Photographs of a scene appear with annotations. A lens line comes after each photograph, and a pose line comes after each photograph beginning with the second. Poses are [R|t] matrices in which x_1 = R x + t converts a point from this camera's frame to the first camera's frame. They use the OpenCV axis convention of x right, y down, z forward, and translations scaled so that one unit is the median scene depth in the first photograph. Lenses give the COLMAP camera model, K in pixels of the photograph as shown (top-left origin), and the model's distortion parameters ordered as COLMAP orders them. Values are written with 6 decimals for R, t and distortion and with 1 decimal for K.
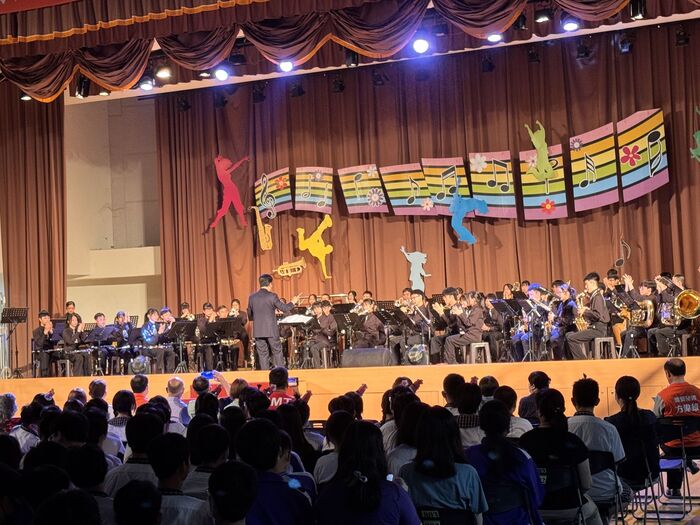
lens RADIAL K [[1342.9, 0, 346.3], [0, 1342.9, 249.7], [0, 0, 1]] dist [0.158385, 0.003888]
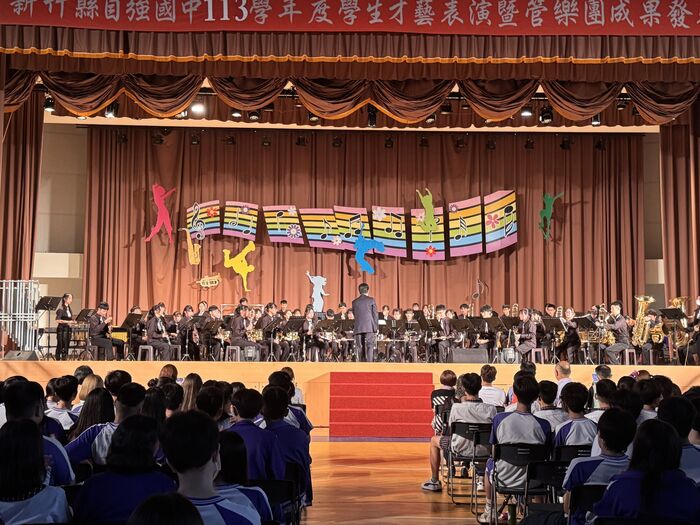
lens RADIAL K [[912.4, 0, 350.0], [0, 912.4, 262.5], [0, 0, 1]] dist [0.112520, -0.005090]
pose [[0.885941, 0.089402, 0.455099, -0.342878], [-0.075254, 0.995952, -0.049153, 0.031302], [-0.457652, 0.009299, 0.889083, 0.207491]]
